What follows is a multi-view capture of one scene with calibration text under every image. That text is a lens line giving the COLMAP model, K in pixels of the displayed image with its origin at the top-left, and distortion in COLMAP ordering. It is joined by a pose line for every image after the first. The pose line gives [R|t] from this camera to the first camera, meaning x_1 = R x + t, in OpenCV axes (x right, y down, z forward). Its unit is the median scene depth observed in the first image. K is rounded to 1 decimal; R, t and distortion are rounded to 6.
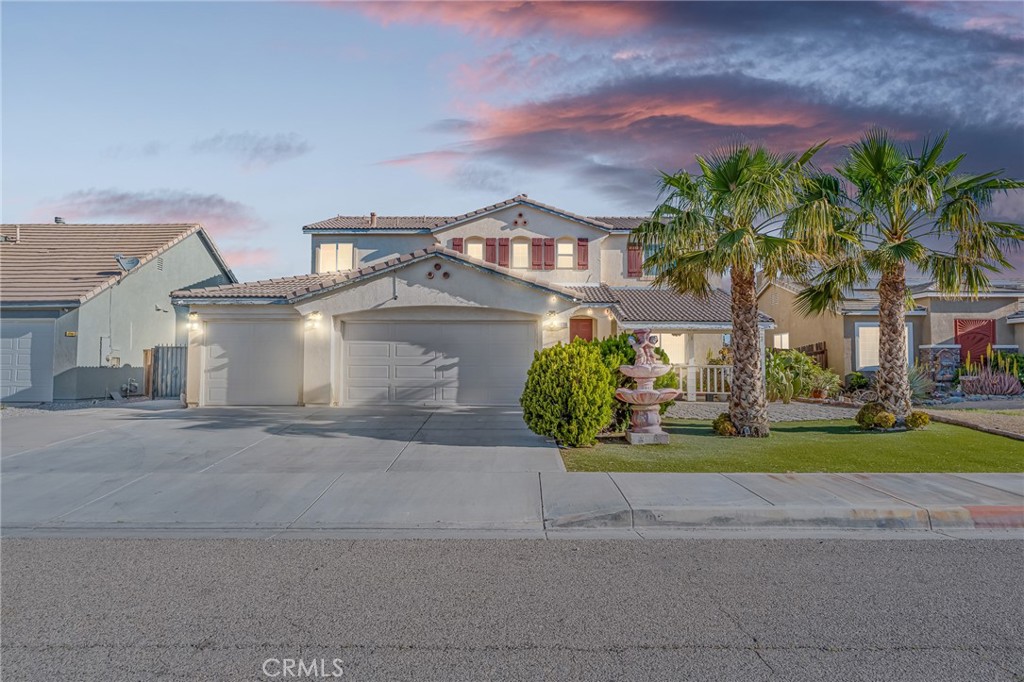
lens RADIAL K [[640.8, 0, 522.0], [0, 640.8, 341.3], [0, 0, 1]] dist [0.000448, -0.001862]
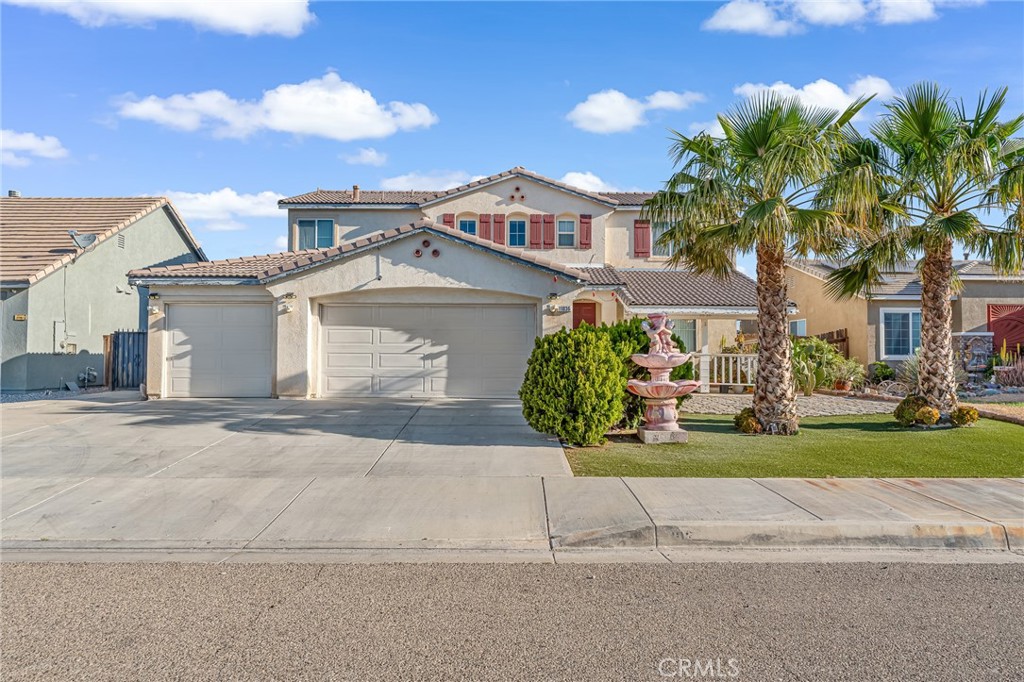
lens RADIAL K [[670.2, 0, 522.4], [0, 670.2, 342.9], [0, 0, 1]] dist [0.000612, 0.000039]
pose [[0.999954, 0.002332, 0.009308, -0.006668], [-0.002538, 0.999751, 0.022191, 0.002123], [-0.009254, -0.022214, 0.999710, 0.073650]]
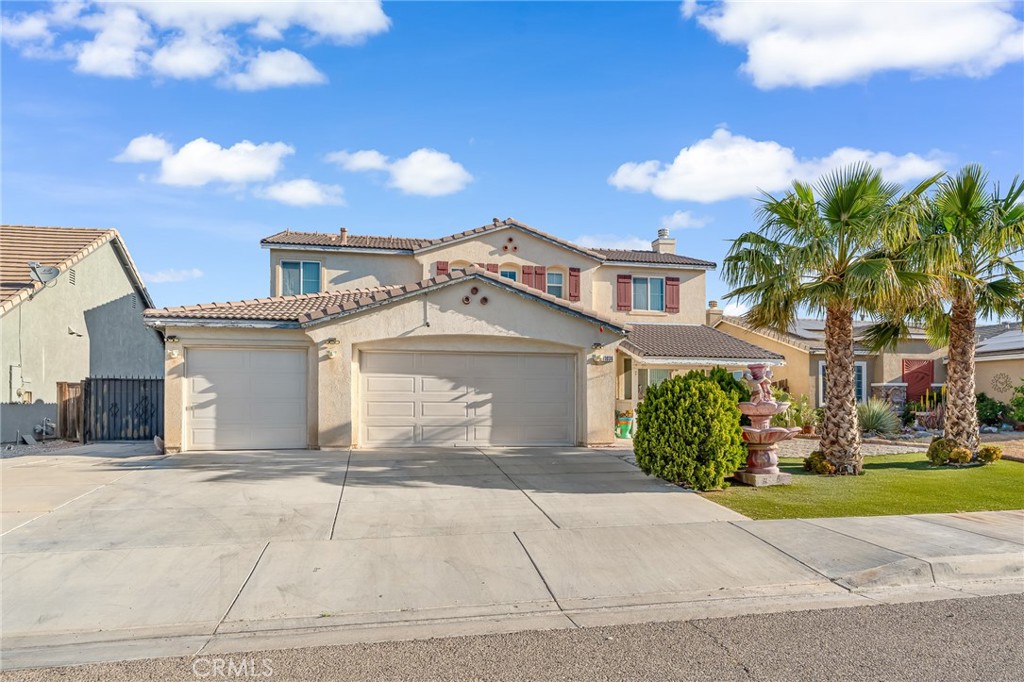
lens RADIAL K [[640.8, 0, 522.3], [0, 640.8, 405.3], [0, 0, 1]] dist [0.000448, -0.001862]
pose [[0.977090, -0.000323, 0.212825, -0.335186], [-0.008947, 0.999052, 0.042592, 0.004807], [-0.212637, -0.043520, 0.976162, 0.147076]]
